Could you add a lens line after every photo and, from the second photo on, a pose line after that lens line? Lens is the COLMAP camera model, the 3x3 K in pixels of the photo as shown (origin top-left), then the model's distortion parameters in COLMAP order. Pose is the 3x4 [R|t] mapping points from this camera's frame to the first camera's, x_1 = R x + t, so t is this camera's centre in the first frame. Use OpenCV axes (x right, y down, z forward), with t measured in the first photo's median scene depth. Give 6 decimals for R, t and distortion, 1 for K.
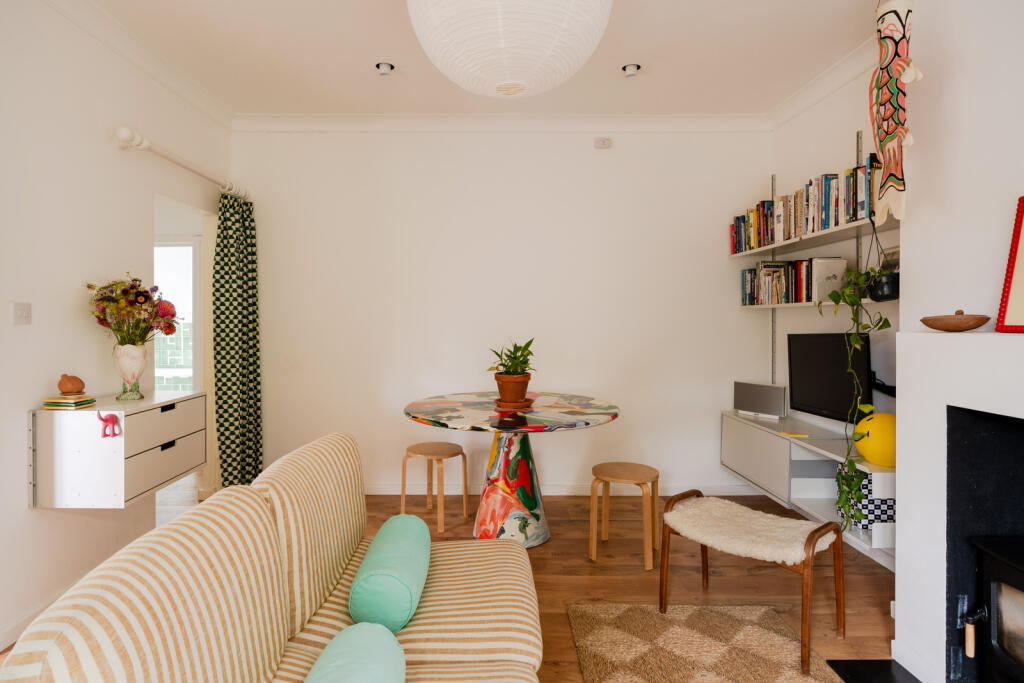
lens RADIAL K [[584.3, 0, 511.7], [0, 584.3, 325.1], [0, 0, 1]] dist [0.000857, 0.000177]
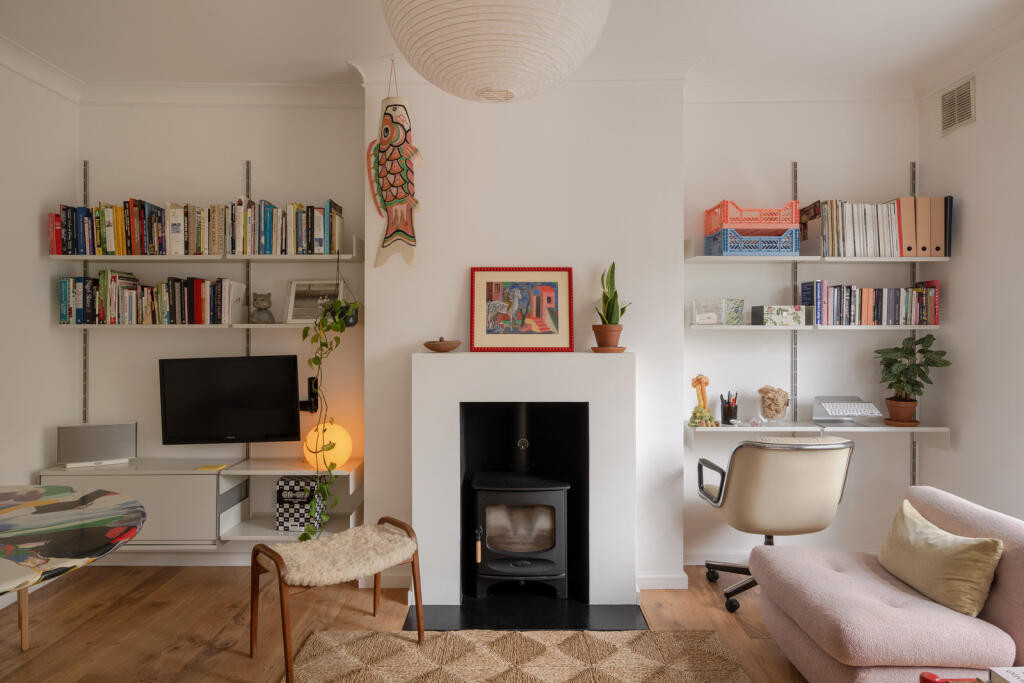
lens RADIAL K [[647.8, 0, 510.8], [0, 647.8, 332.6], [0, 0, 1]] dist [-0.001100, 0.000933]
pose [[0.024778, 0.003356, 0.999687, -0.639306], [0.007511, 0.999966, -0.003543, -0.022718], [-0.999665, 0.007596, 0.024752, 0.601911]]
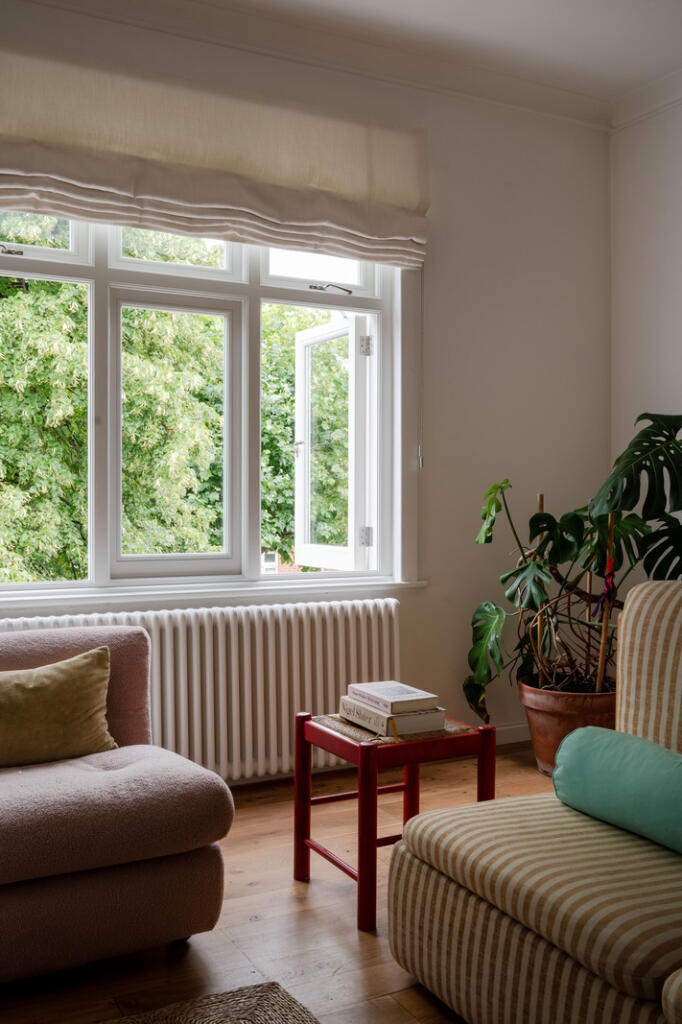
lens RADIAL K [[987.9, 0, 341.0], [0, 987.9, 512.0], [0, 0, 1]] dist [0.010871, 0.006722]
pose [[-0.889666, 0.003794, -0.456596, 0.434528], [-0.003415, 0.999882, 0.014963, 0.089840], [0.456599, 0.014872, -0.889549, 1.000065]]
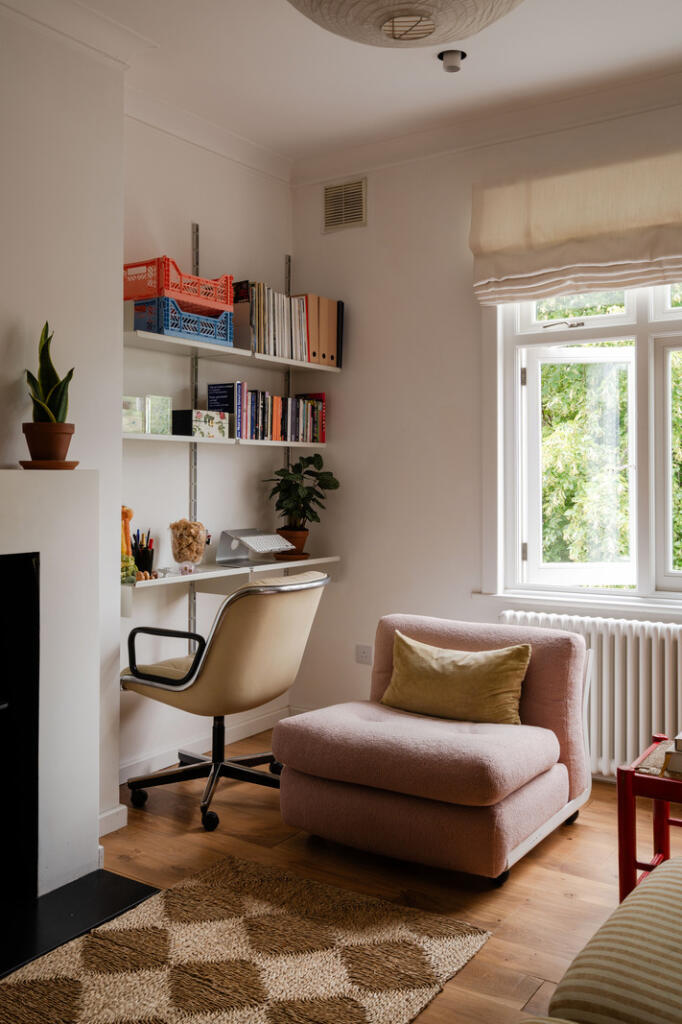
lens RADIAL K [[934.4, 0, 343.8], [0, 934.4, 469.5], [0, 0, 1]] dist [0.012001, 0.001100]
pose [[-0.825651, 0.008006, 0.564125, -0.293914], [0.007223, 0.999967, -0.003620, 0.017330], [-0.564135, 0.001086, -0.825682, 1.139632]]
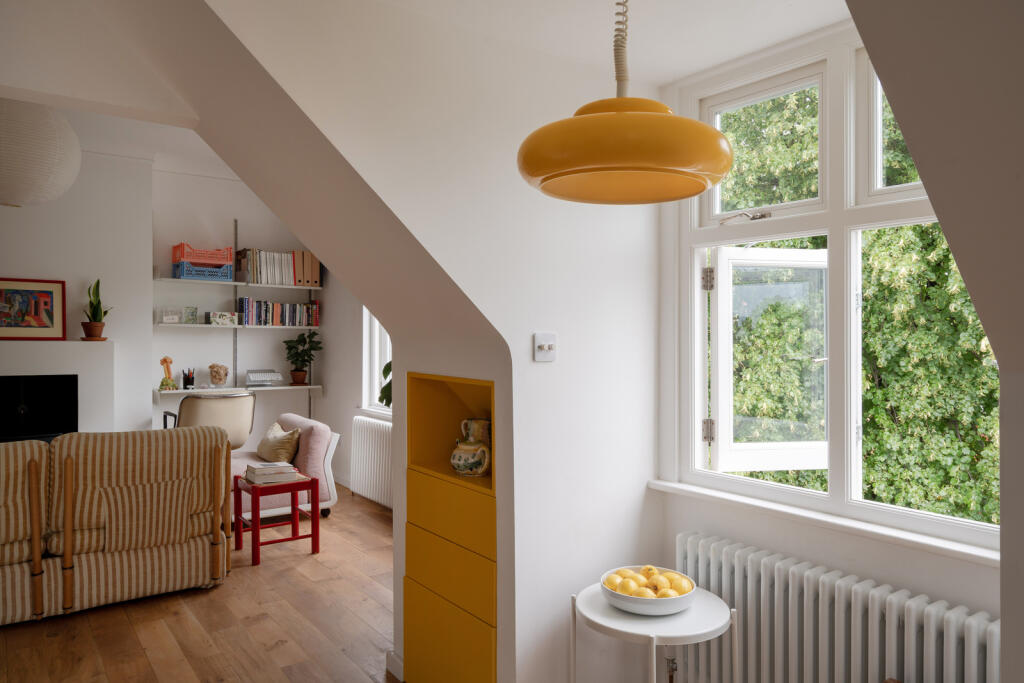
lens RADIAL K [[695.6, 0, 506.4], [0, 695.6, 349.0], [0, 0, 1]] dist [-0.004450, 0.002358]
pose [[-0.573928, -0.021170, 0.818632, -1.639693], [-0.005438, 0.999742, 0.022040, -0.014667], [-0.818888, 0.008198, -0.573895, 0.617153]]
